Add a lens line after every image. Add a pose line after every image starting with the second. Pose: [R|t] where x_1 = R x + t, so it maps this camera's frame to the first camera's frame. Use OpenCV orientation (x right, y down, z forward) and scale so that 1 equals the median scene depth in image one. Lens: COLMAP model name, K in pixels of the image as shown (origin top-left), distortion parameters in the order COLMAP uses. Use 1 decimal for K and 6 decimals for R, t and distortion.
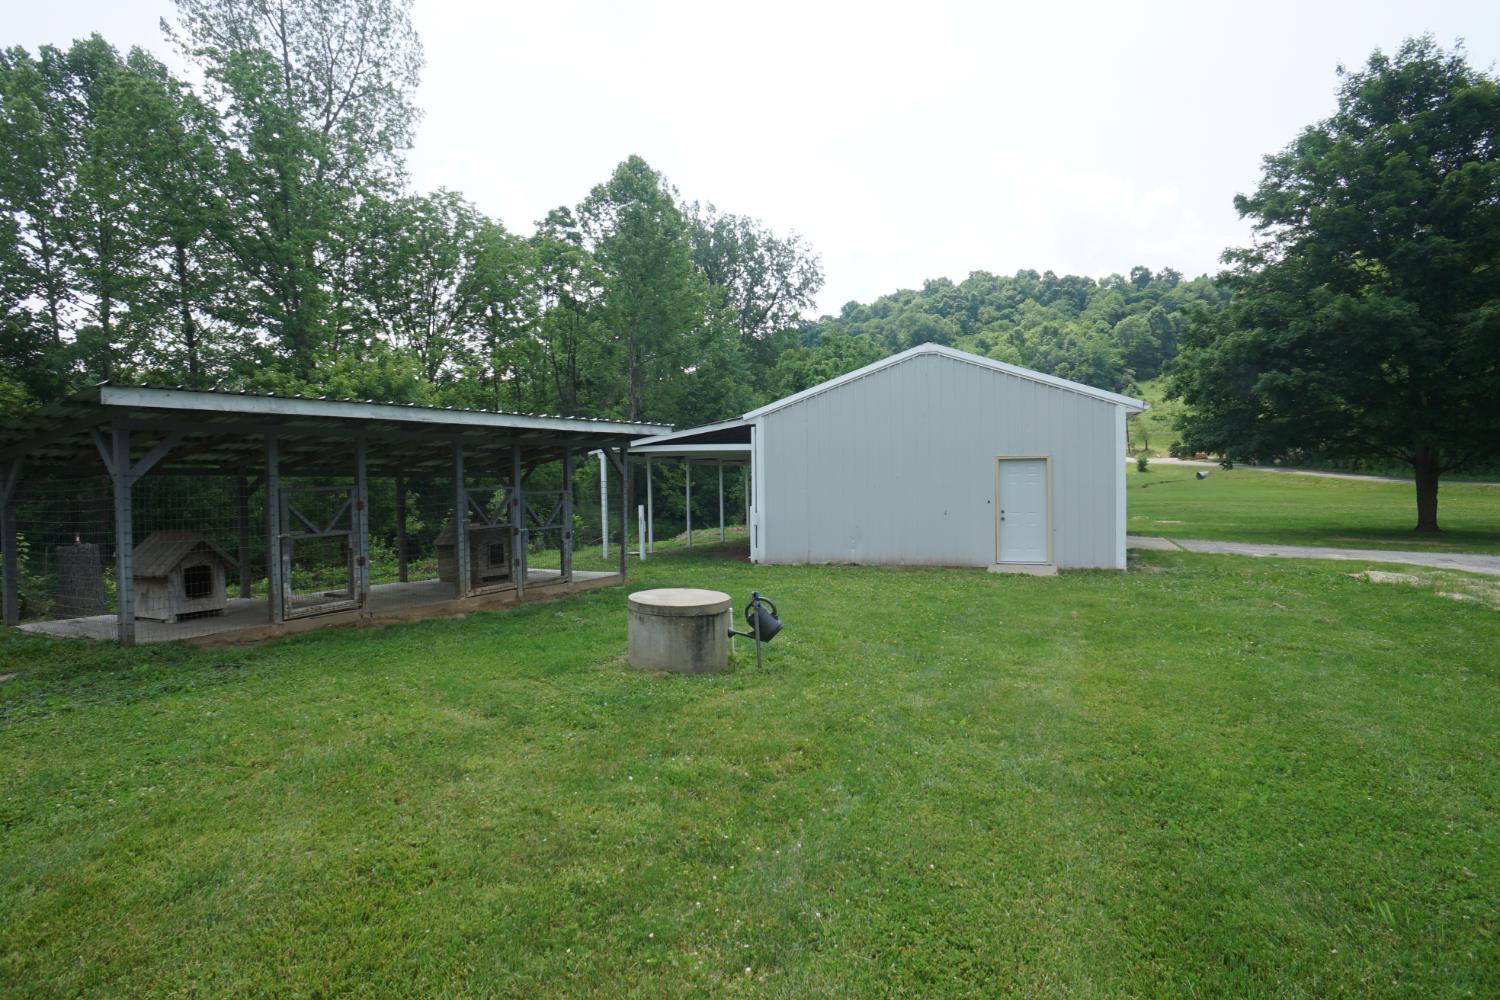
lens RADIAL K [[770.1, 0, 750.3], [0, 770.1, 465.3], [0, 0, 1]] dist [-0.001077, 0.000871]
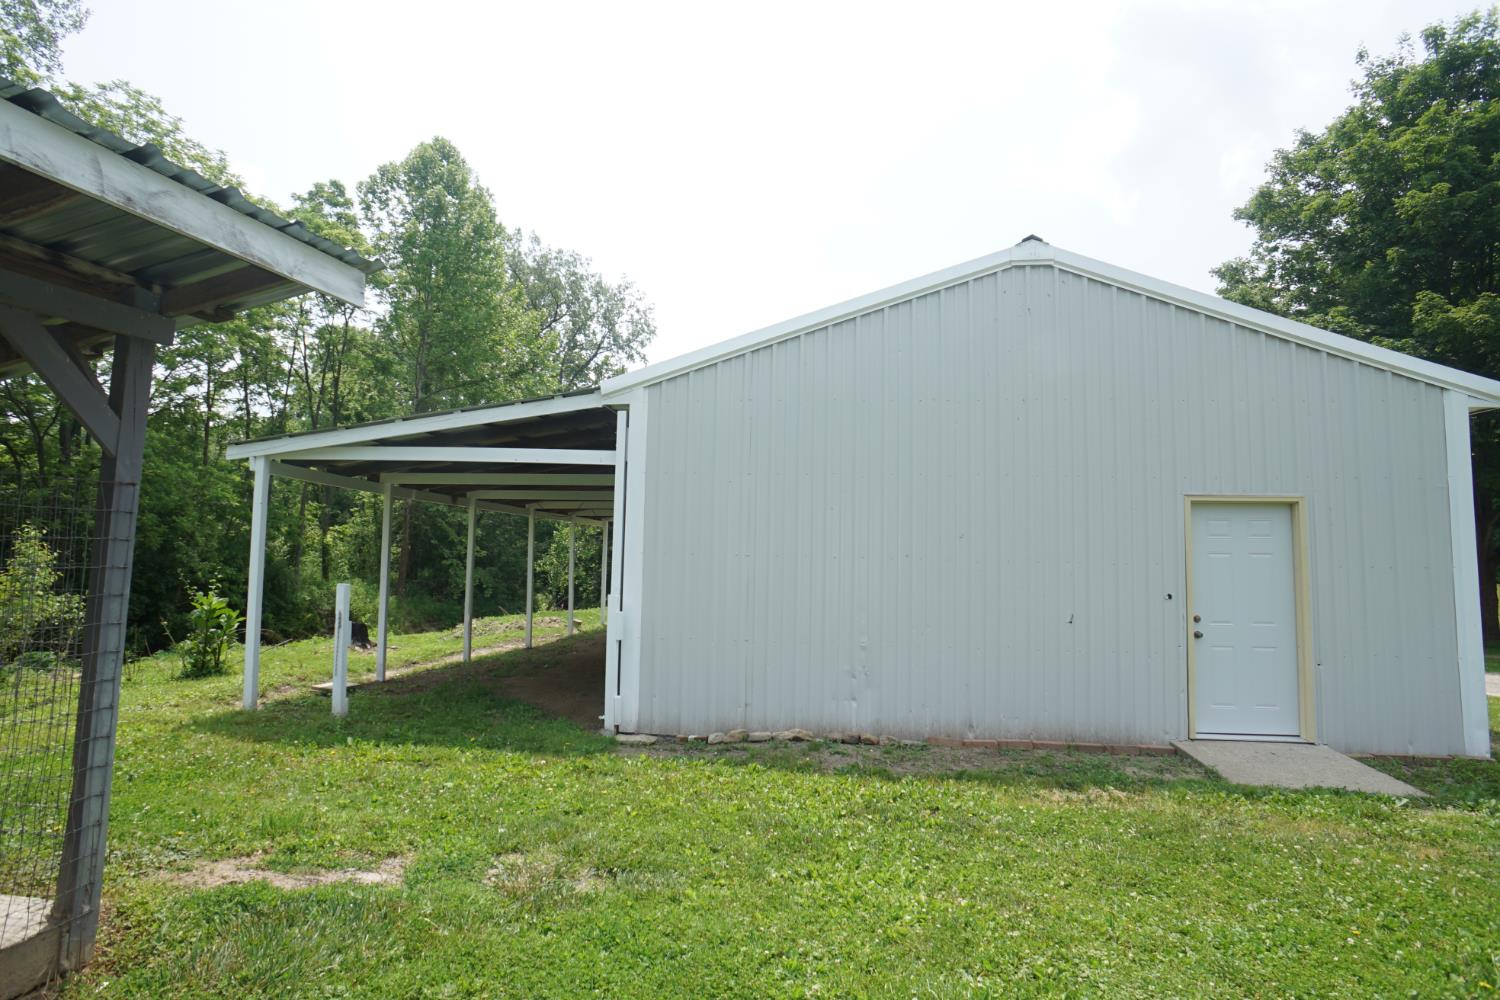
lens RADIAL K [[770.1, 0, 750.3], [0, 770.1, 465.3], [0, 0, 1]] dist [-0.001077, 0.000871]
pose [[0.969038, 0.060094, 0.239487, -0.005682], [-0.036904, 0.994286, -0.100168, 0.004340], [-0.244138, 0.088229, 0.965719, 0.105007]]
